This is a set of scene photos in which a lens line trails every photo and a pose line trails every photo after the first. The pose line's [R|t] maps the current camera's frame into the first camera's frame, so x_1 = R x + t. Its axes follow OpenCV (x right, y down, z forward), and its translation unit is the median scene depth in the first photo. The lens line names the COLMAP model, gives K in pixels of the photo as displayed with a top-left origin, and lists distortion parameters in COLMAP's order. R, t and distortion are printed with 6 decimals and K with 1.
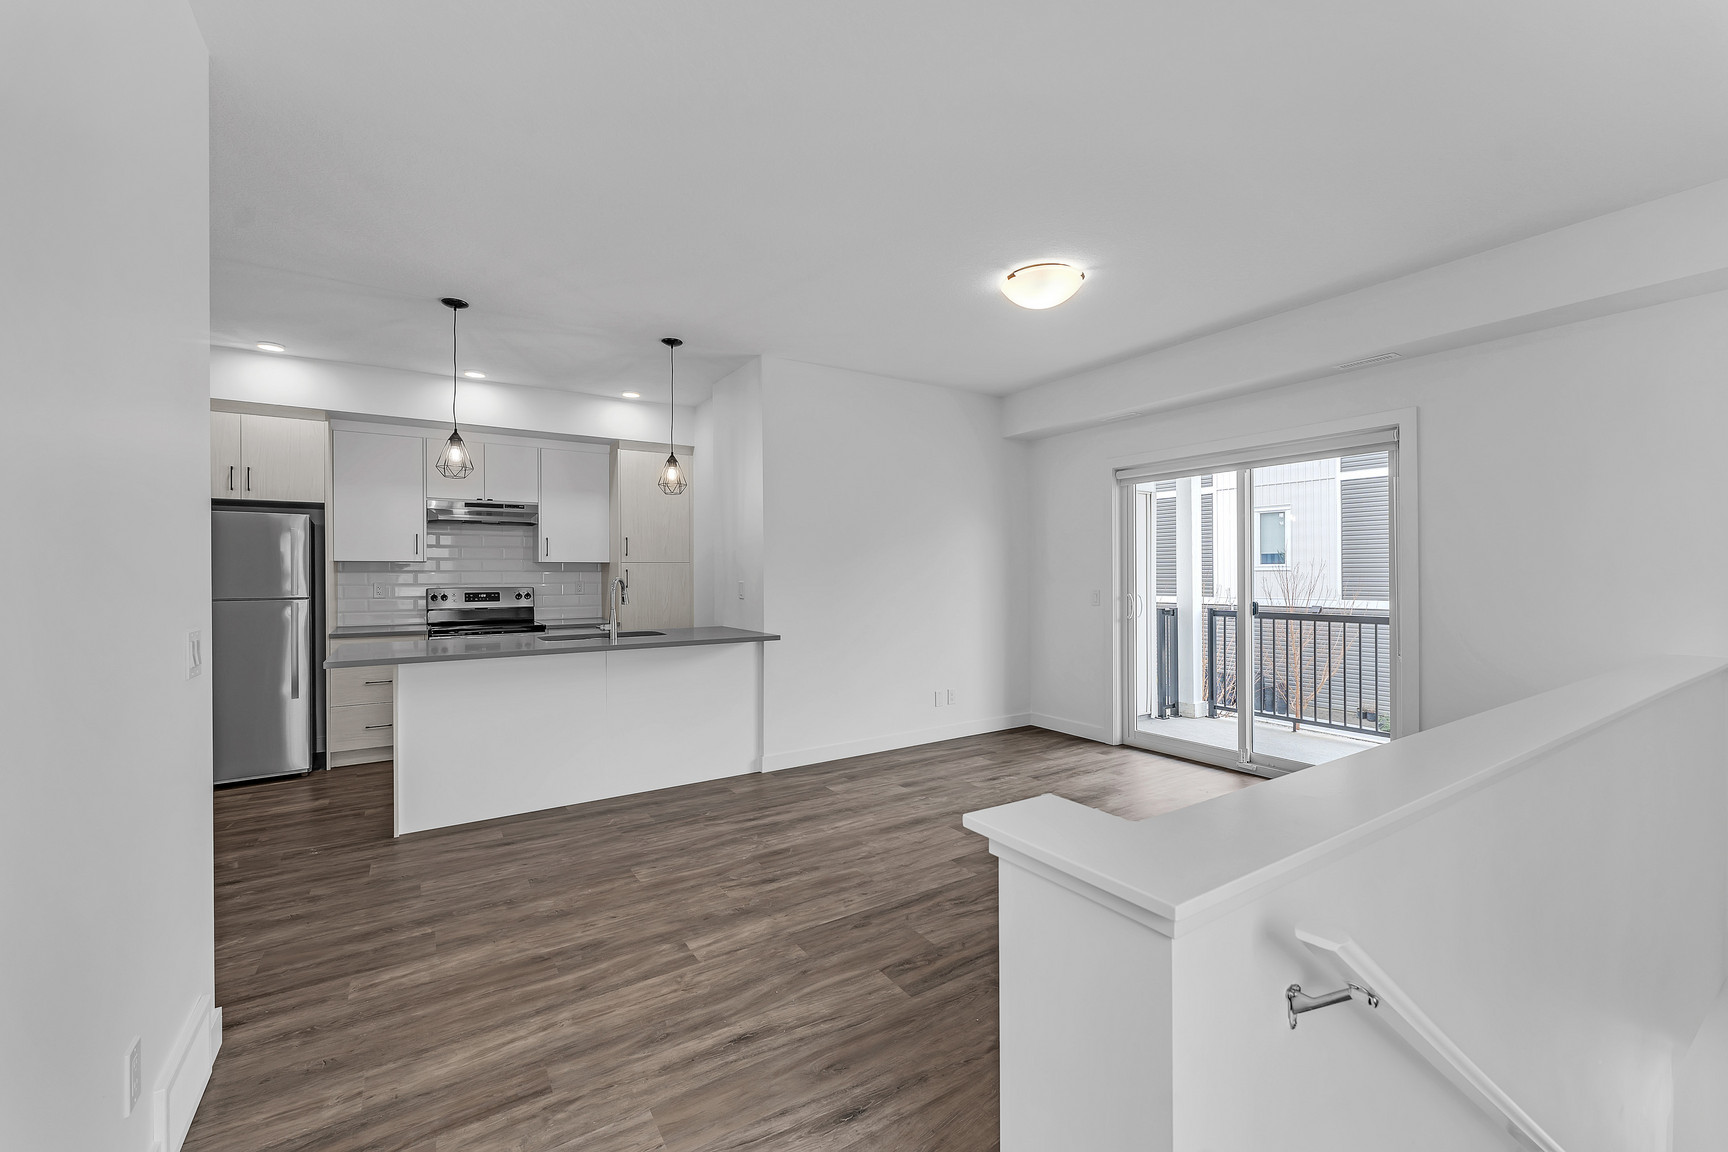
lens RADIAL K [[712.4, 0, 862.4], [0, 712.4, 570.9], [0, 0, 1]] dist [0.001061, -0.000048]
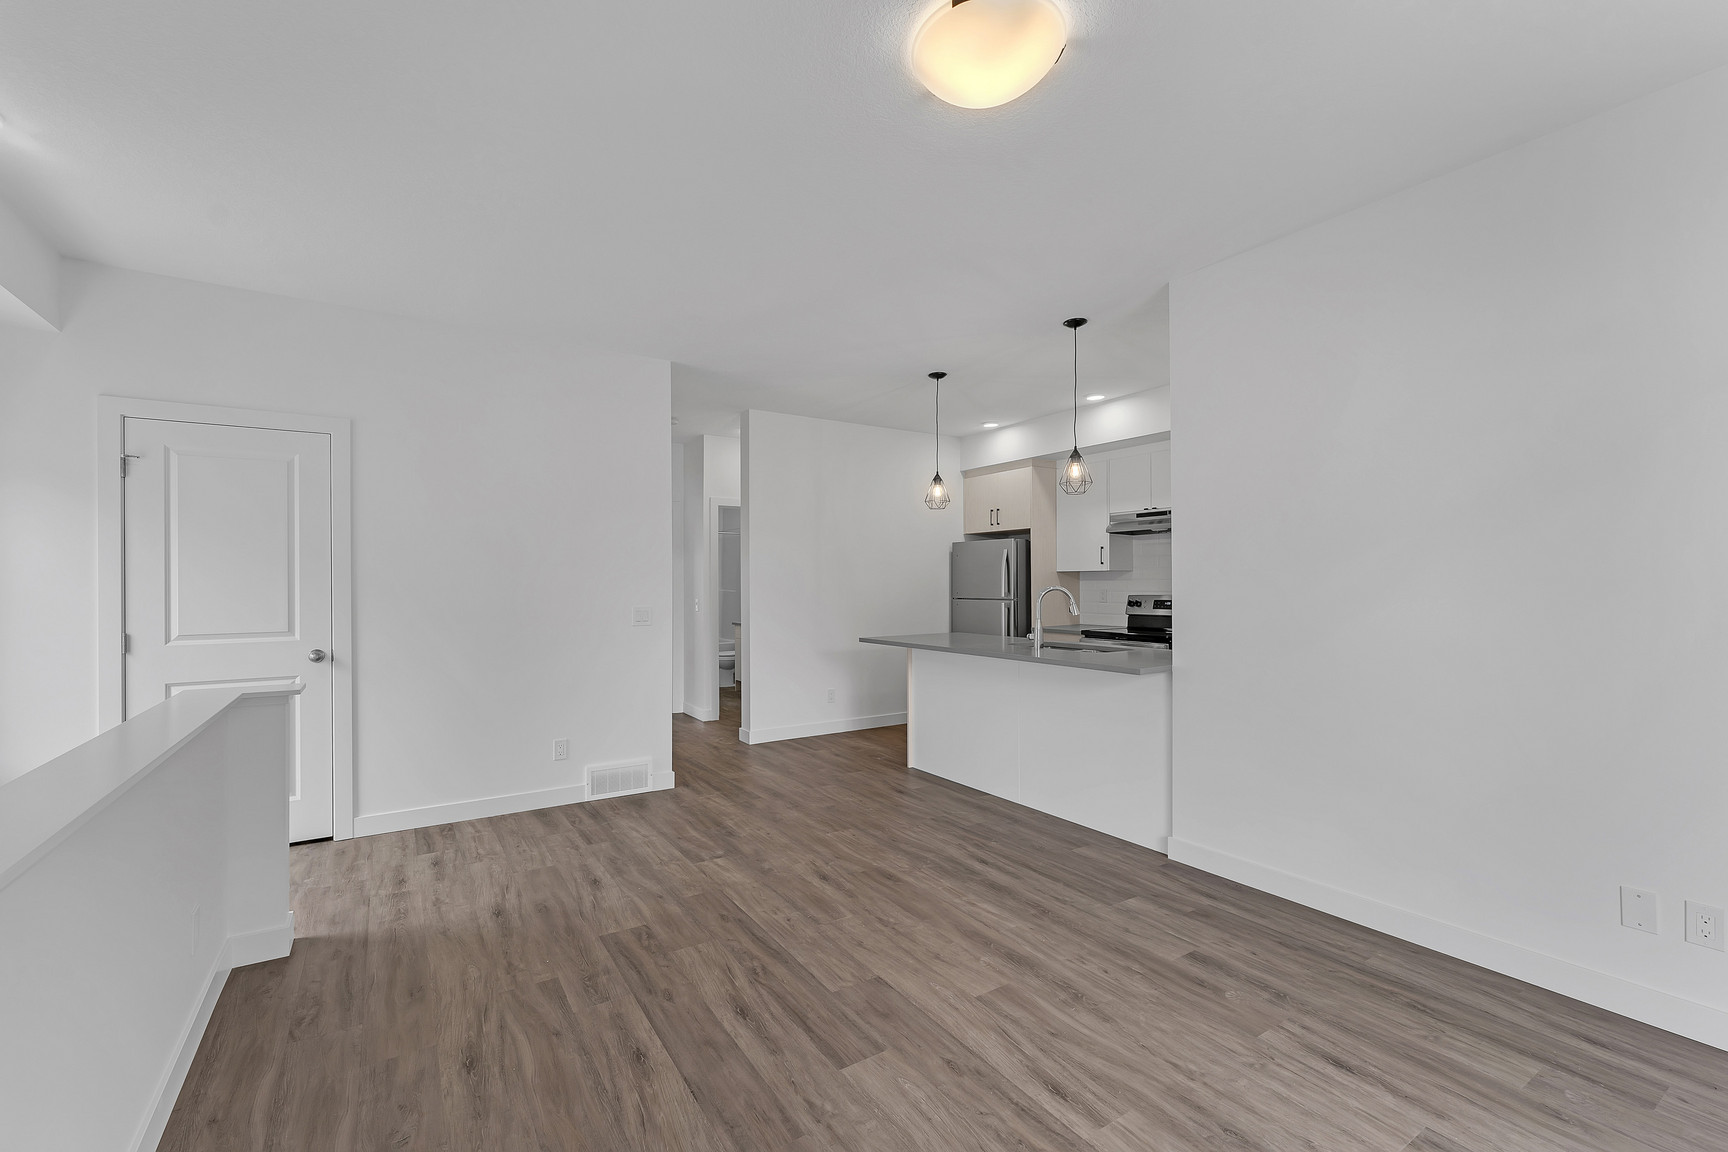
lens RADIAL K [[702.1, 0, 808.5], [0, 702.1, 579.1], [0, 0, 1]] dist [0.000753, 0.000007]
pose [[-0.036888, -0.000145, -0.999319, 0.740684], [0.008144, 0.999967, -0.000445, -0.005134], [0.999286, -0.008155, -0.036885, 0.830571]]
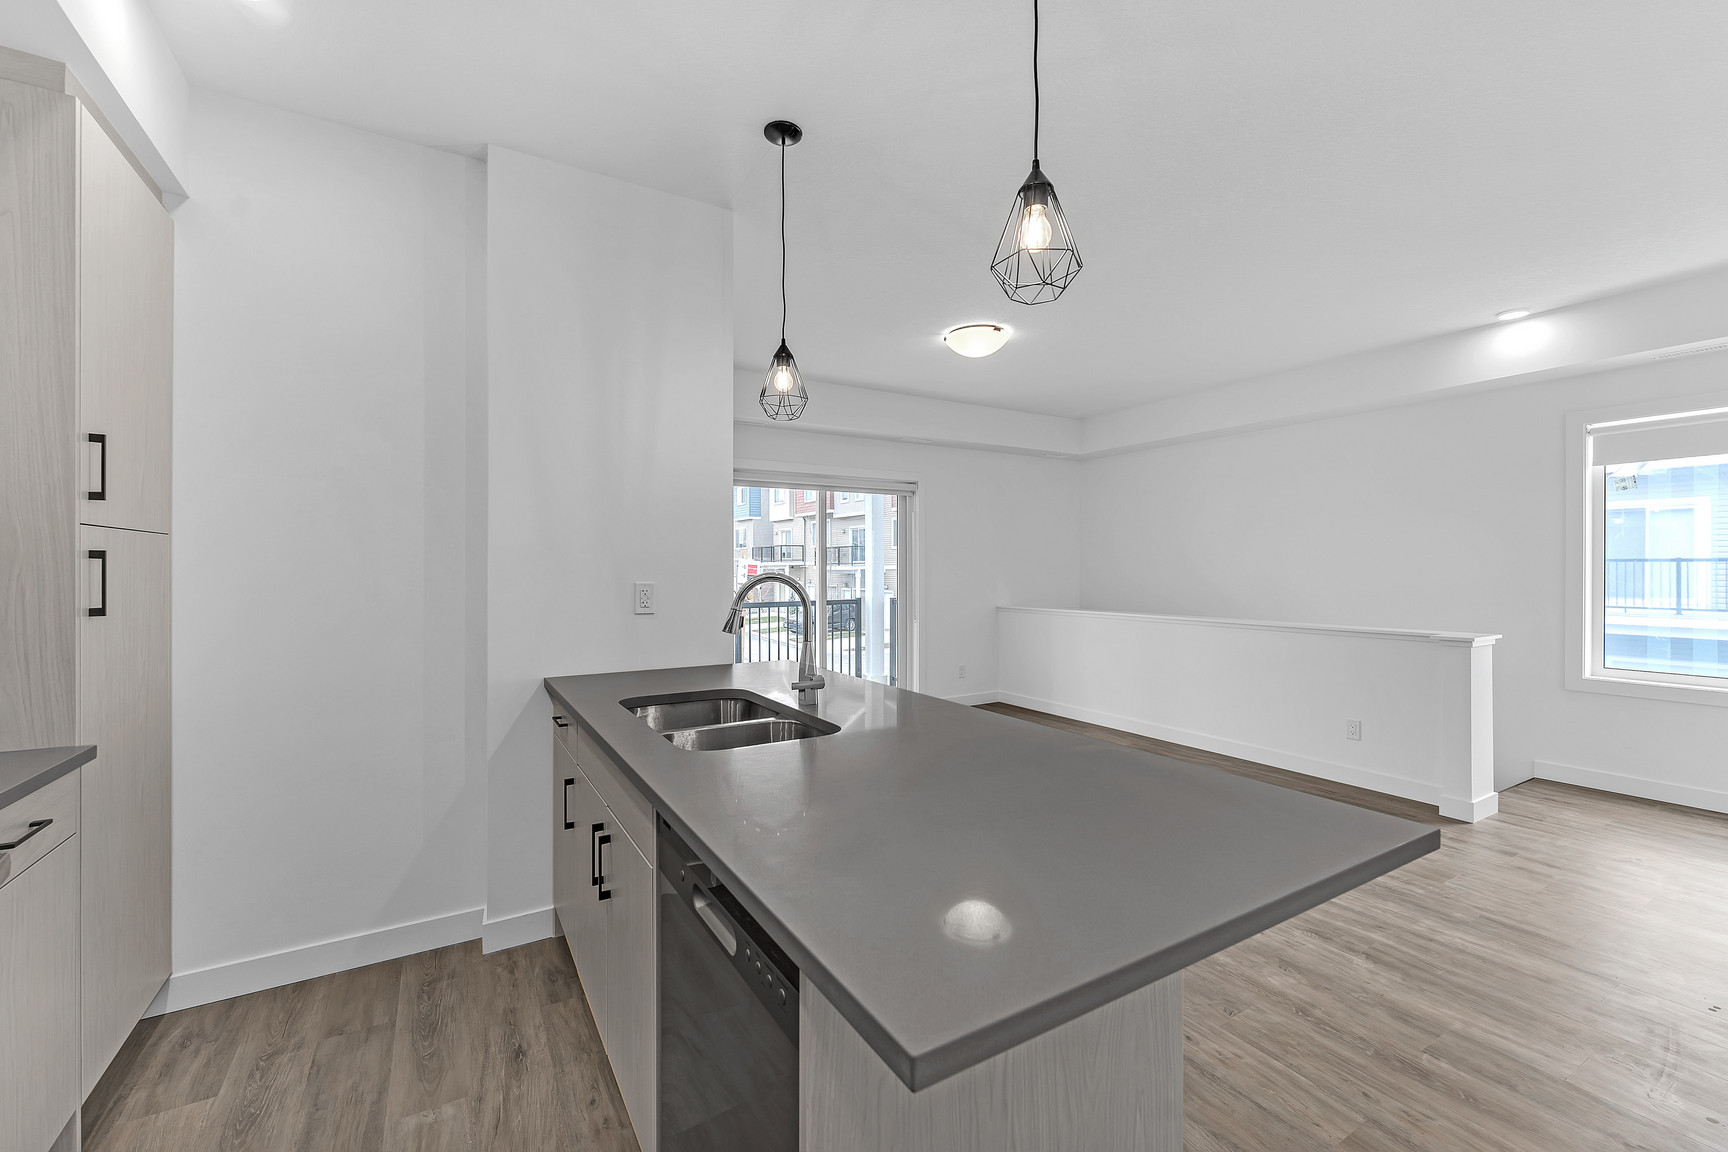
lens RADIAL K [[716.5, 0, 863.9], [0, 716.5, 571.9], [0, 0, 1]] dist [-0.000562, 0.000252]
pose [[0.019643, 0.000917, 0.999807, -0.954938], [-0.002292, 0.999997, -0.000872, 0.009975], [-0.999804, -0.002274, 0.019645, 1.104252]]
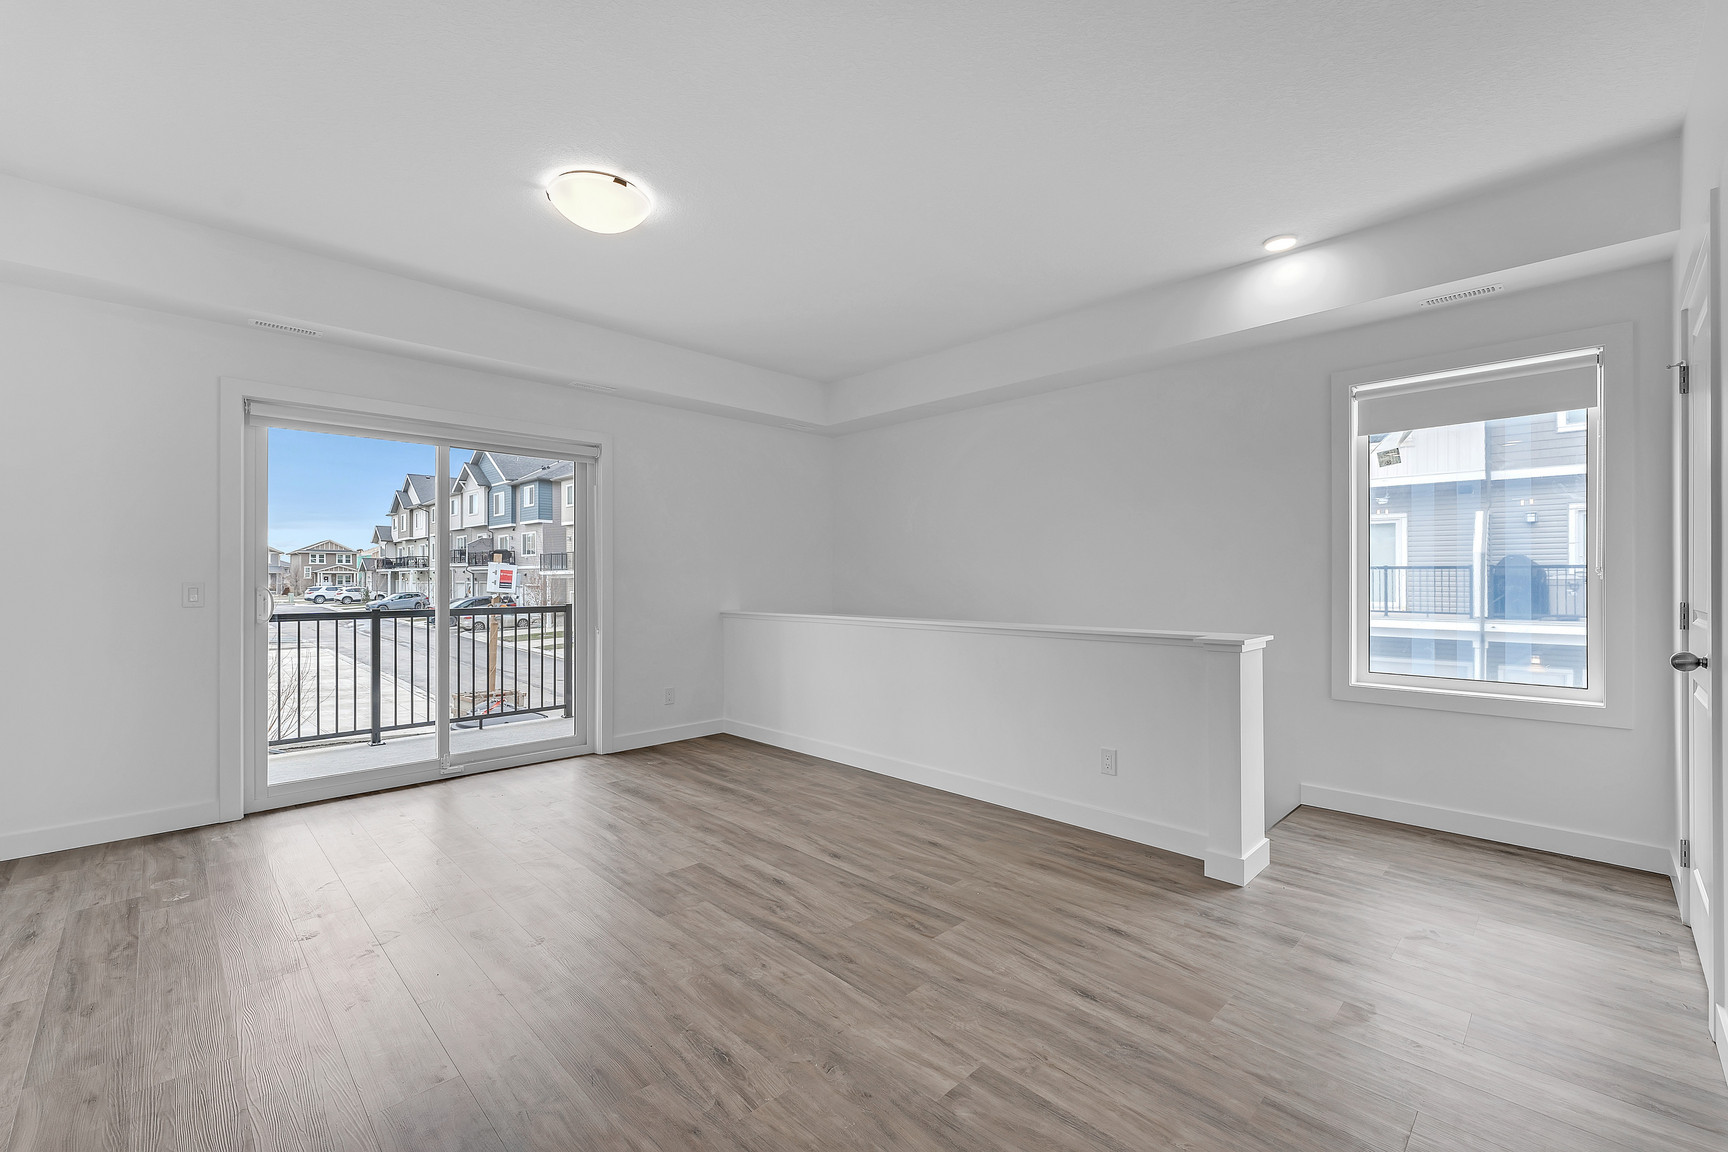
lens RADIAL K [[722.3, 0, 869.0], [0, 722.3, 578.9], [0, 0, 1]] dist [0.002763, 0.000096]
pose [[-0.221162, 0.007560, 0.975208, -0.597137], [-0.001567, 0.999966, -0.008107, 0.041237], [-0.975236, -0.003321, -0.221142, 0.827312]]
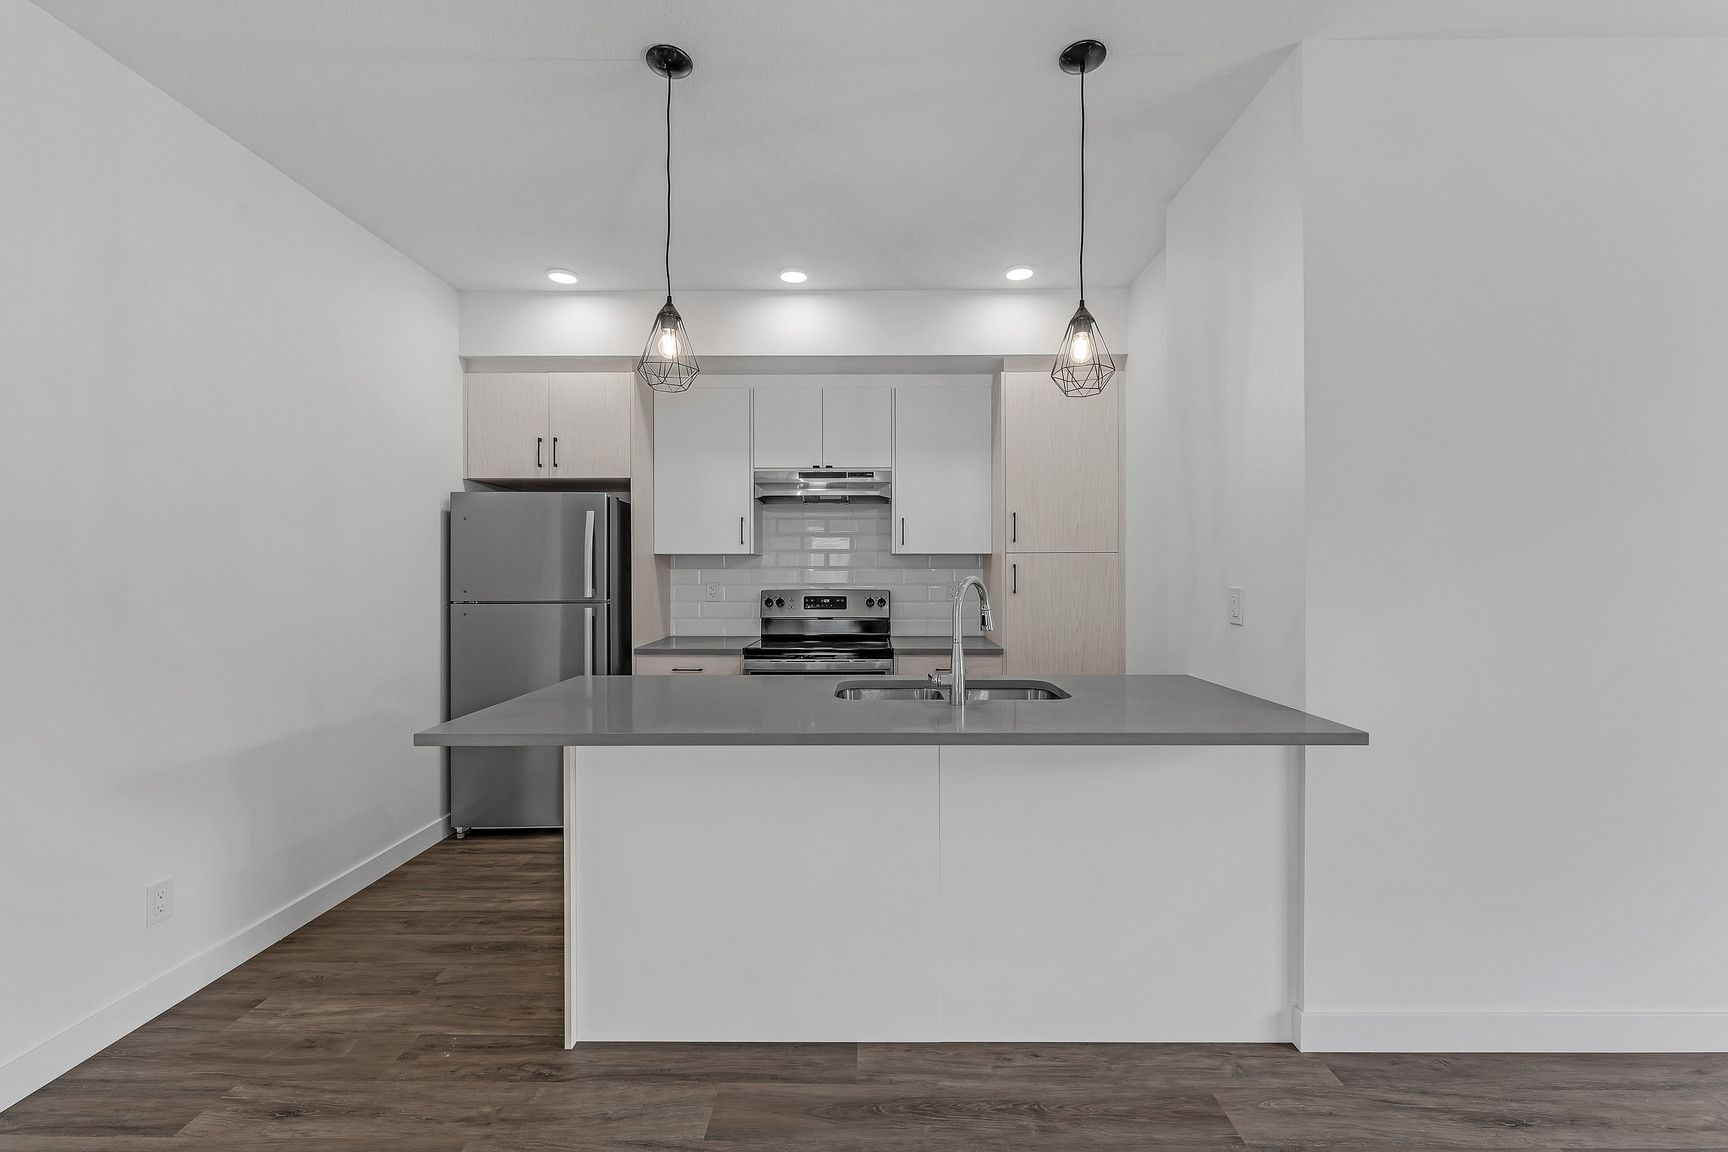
lens RADIAL K [[703.5, 0, 867.3], [0, 703.5, 576.5], [0, 0, 1]] dist [0.000094, 0.000181]
pose [[0.837219, 0.003738, -0.546855, -0.162313], [0.000578, 0.999970, 0.007720, 0.006865], [0.546868, -0.006779, 0.837192, 0.658244]]
